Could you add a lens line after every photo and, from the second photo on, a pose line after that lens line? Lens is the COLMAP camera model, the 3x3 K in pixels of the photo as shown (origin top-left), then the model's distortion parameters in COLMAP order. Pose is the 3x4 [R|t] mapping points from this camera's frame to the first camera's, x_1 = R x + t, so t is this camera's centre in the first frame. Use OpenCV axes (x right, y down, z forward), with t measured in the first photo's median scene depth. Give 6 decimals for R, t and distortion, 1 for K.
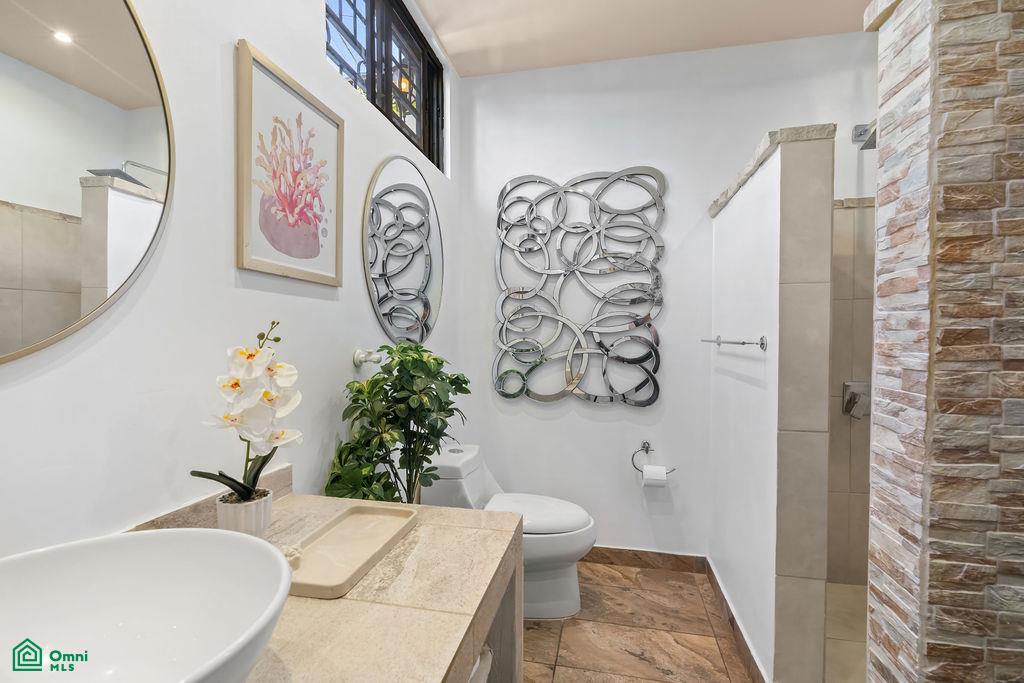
lens RADIAL K [[479.7, 0, 509.7], [0, 479.7, 347.9], [0, 0, 1]] dist [-0.001113, -0.000115]
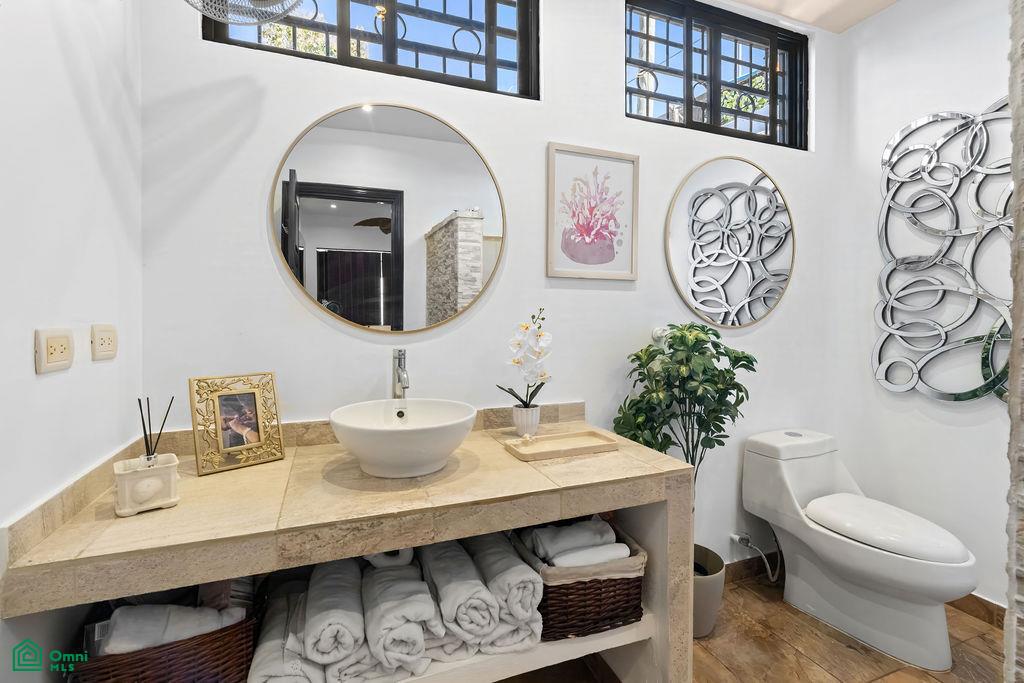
lens RADIAL K [[470.9, 0, 511.6], [0, 470.9, 328.3], [0, 0, 1]] dist [-0.003385, 0.000077]
pose [[0.551365, 0.018541, -0.834058, 0.604811], [-0.019198, 0.999770, 0.009534, 0.001484], [0.834043, 0.010755, 0.551594, -0.017062]]
